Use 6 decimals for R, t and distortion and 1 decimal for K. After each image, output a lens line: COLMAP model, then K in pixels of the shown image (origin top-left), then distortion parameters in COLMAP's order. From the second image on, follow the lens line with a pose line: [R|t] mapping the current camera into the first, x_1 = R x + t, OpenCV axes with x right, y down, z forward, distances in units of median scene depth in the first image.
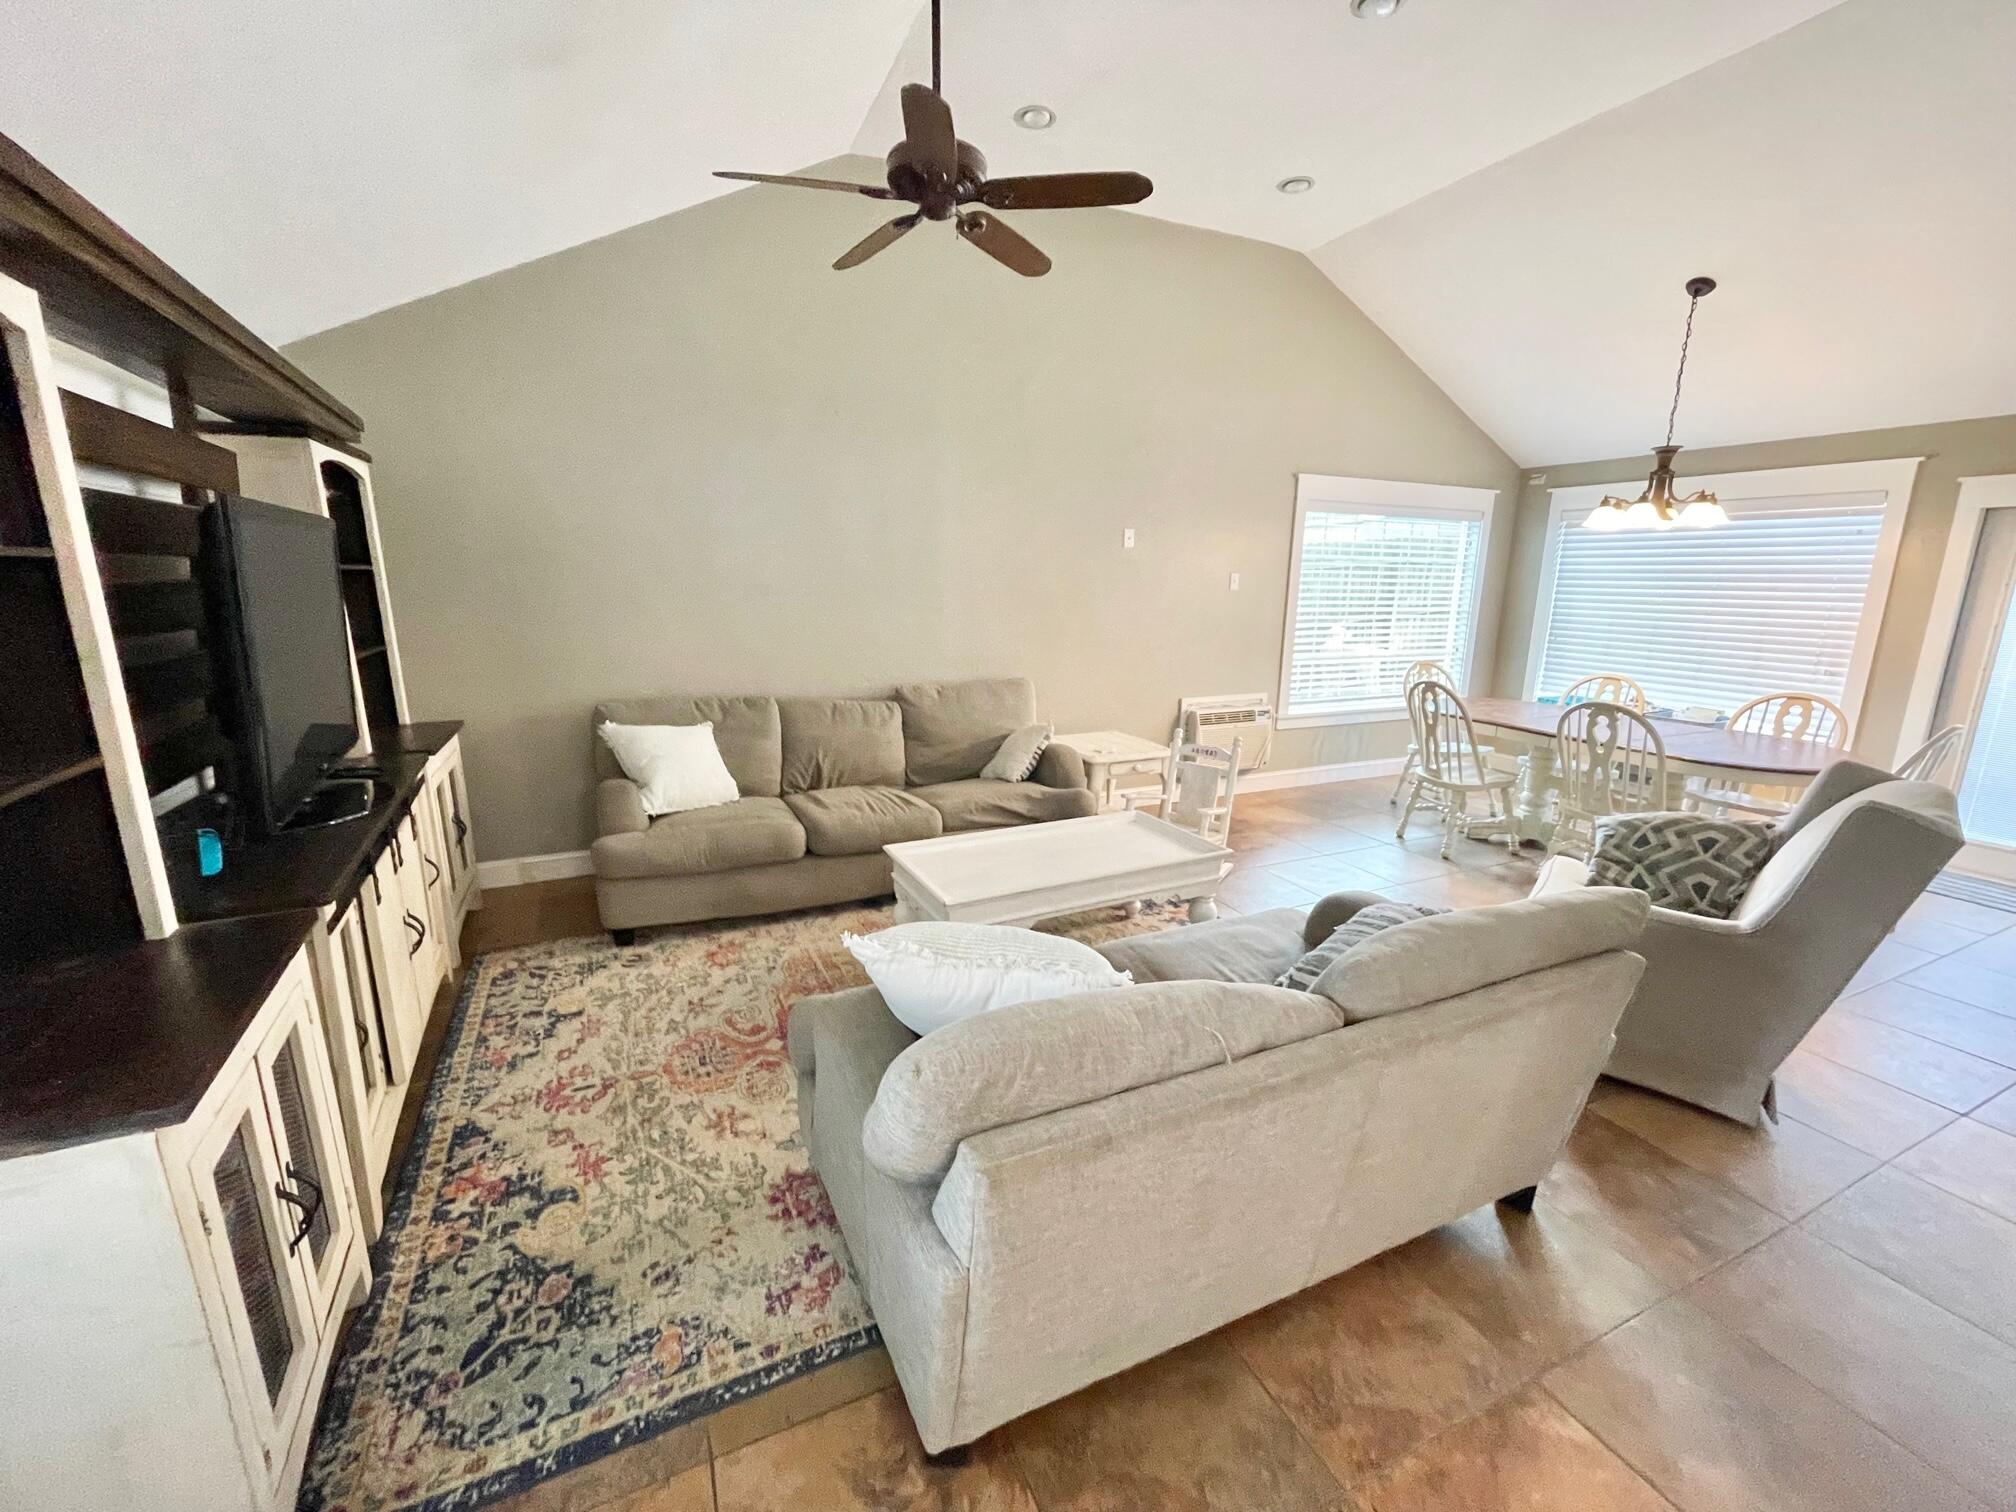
lens RADIAL K [[819.6, 0, 992.0], [0, 819.6, 757.3], [0, 0, 1]] dist [-0.003981, 0.000810]
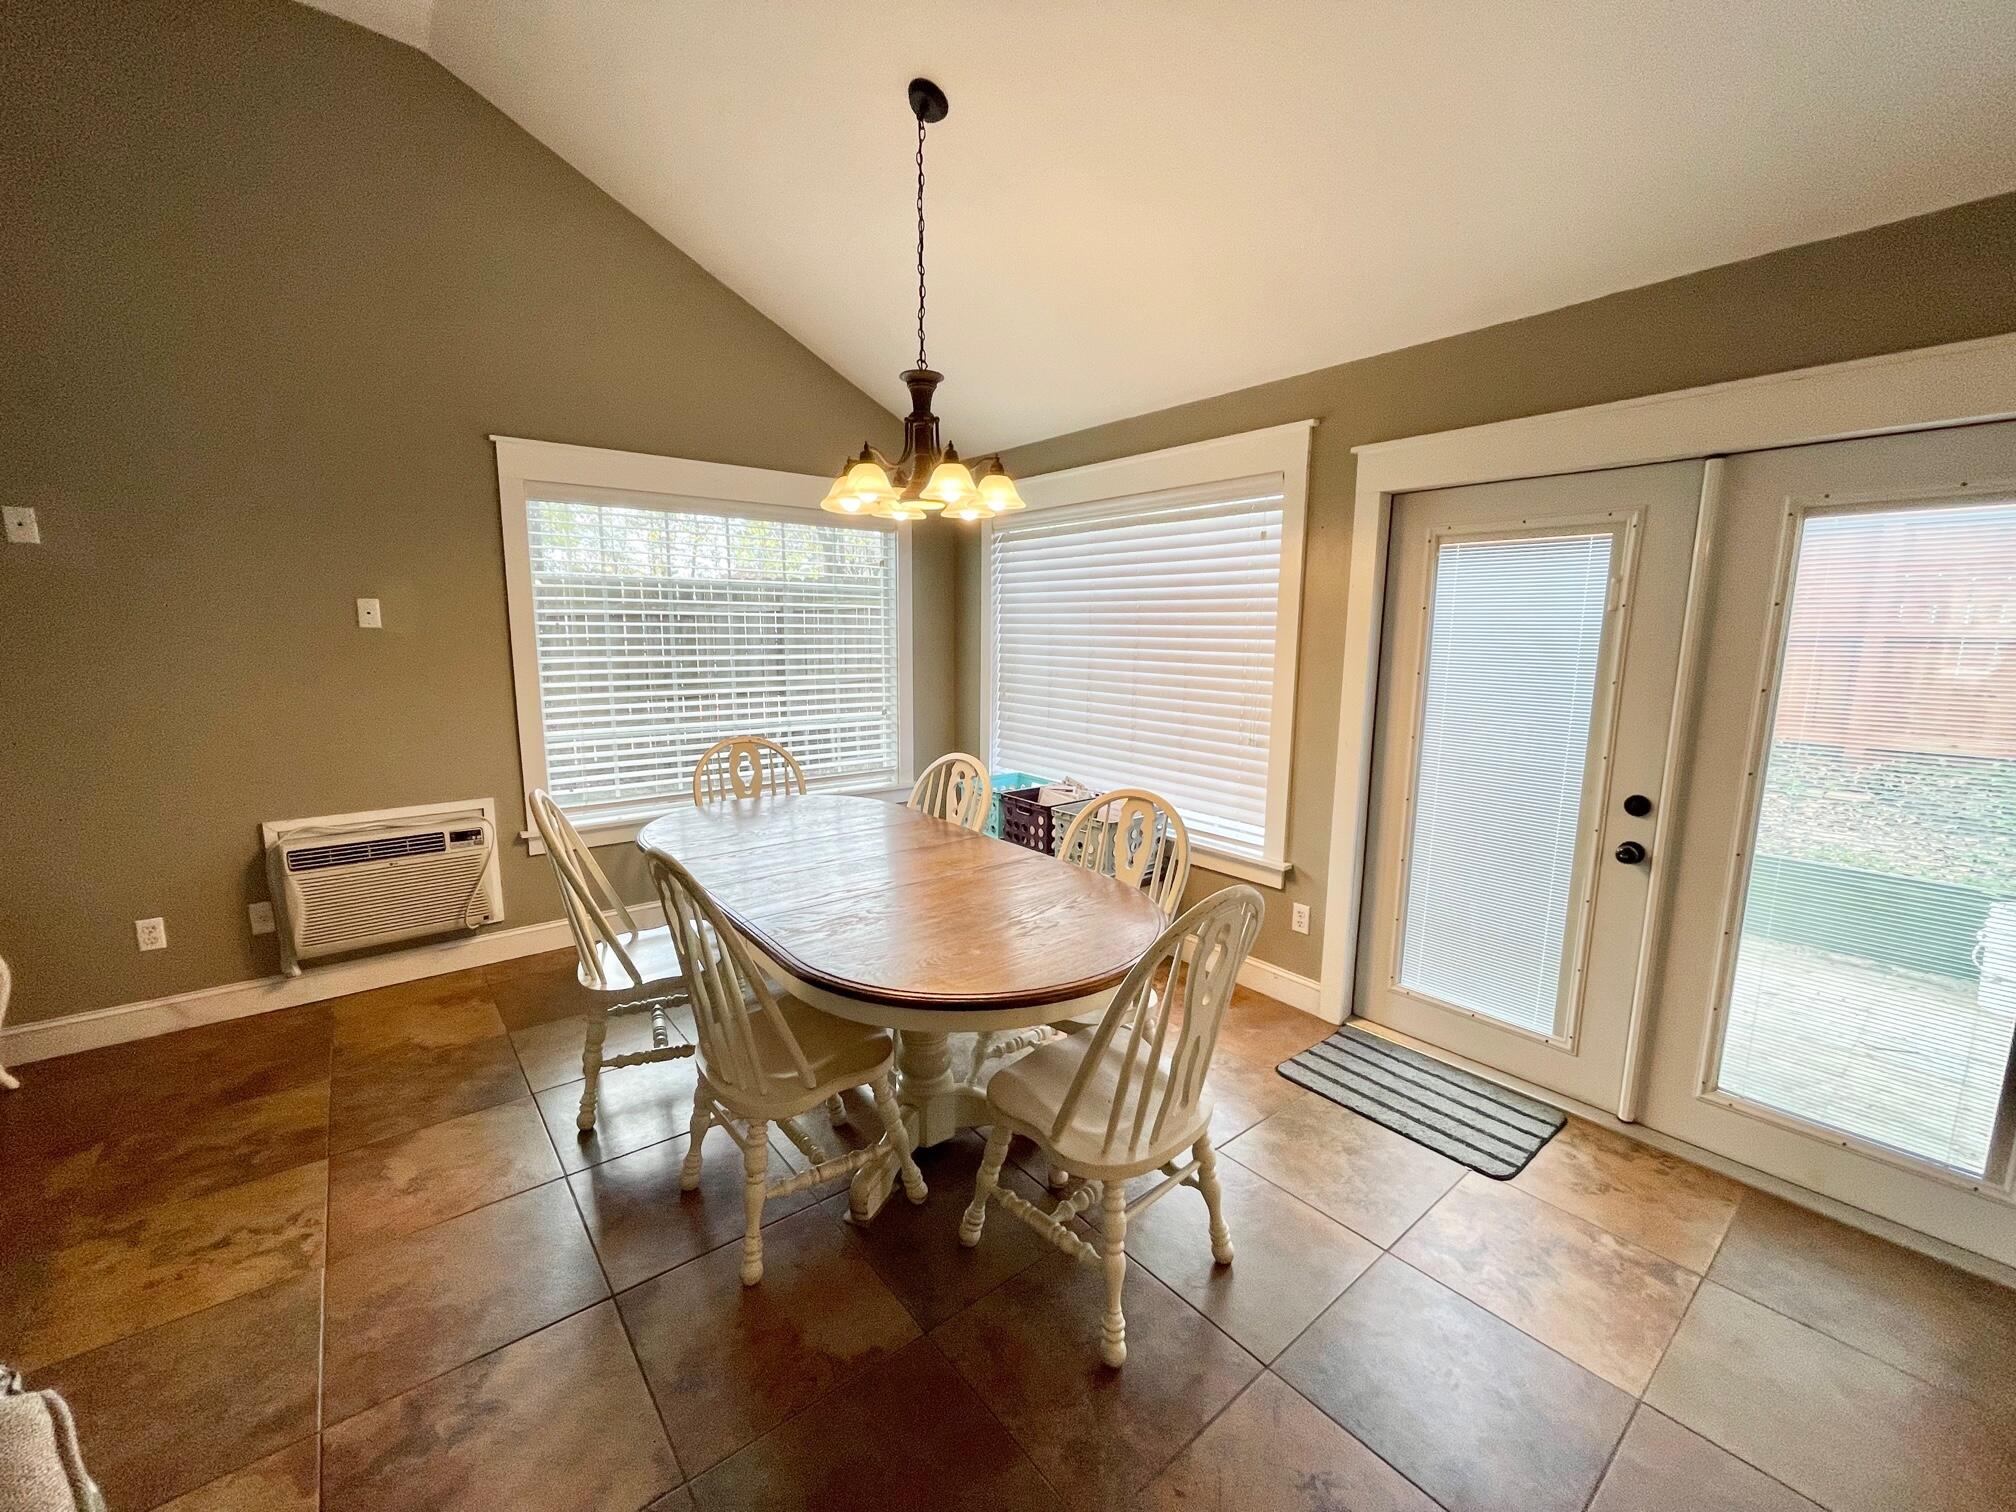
lens RADIAL K [[819.6, 0, 1000.8], [0, 819.6, 755.2], [0, 0, 1]] dist [-0.003981, 0.000810]
pose [[0.969914, -0.040865, 0.239993, 0.641905], [0.056364, 0.996720, -0.058076, -0.063665], [-0.236833, 0.069856, 0.969036, 0.386258]]
